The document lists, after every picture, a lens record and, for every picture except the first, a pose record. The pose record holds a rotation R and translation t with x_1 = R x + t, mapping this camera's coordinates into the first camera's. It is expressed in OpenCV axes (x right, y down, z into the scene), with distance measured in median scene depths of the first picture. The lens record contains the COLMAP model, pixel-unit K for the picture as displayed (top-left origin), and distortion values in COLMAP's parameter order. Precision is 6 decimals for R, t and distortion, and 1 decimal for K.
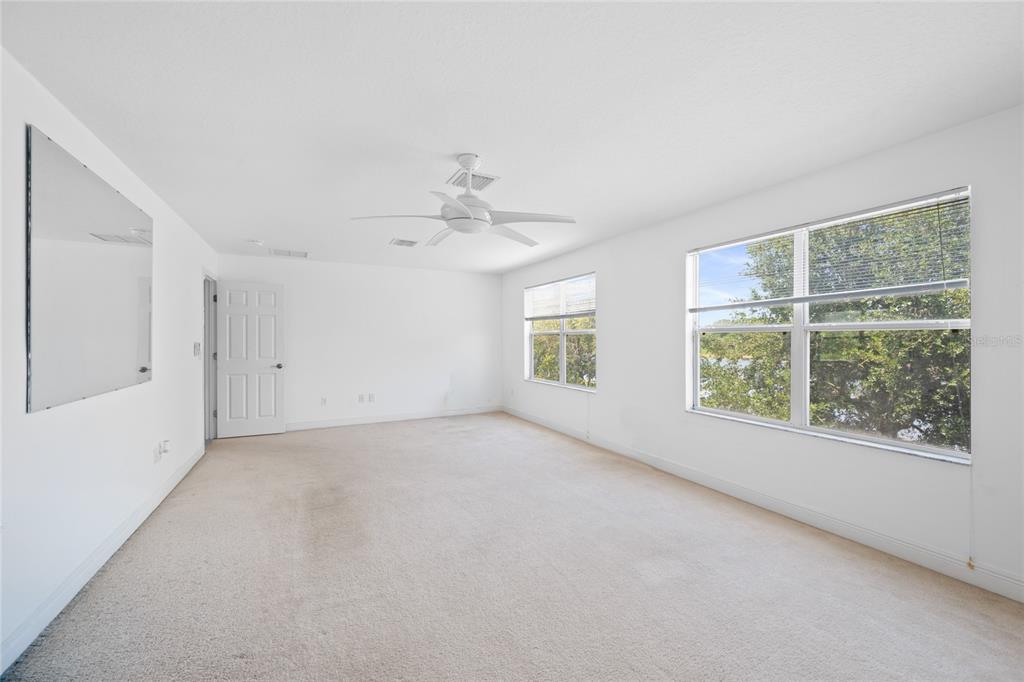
lens RADIAL K [[404.2, 0, 518.8], [0, 404.2, 339.5], [0, 0, 1]] dist [0.002258, 0.000401]
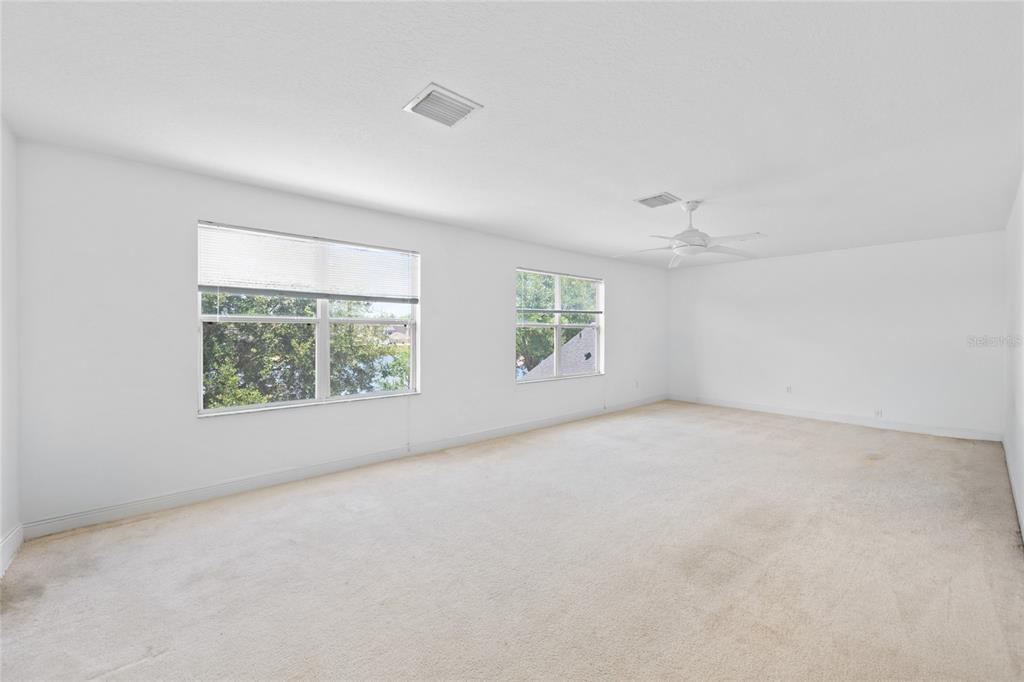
lens RADIAL K [[404.2, 0, 518.8], [0, 404.2, 339.5], [0, 0, 1]] dist [0.002258, 0.000401]
pose [[-0.247016, -0.021432, 0.968774, -0.607532], [-0.005744, 0.999770, 0.020653, -0.002922], [-0.968994, -0.000463, -0.247083, 0.870218]]
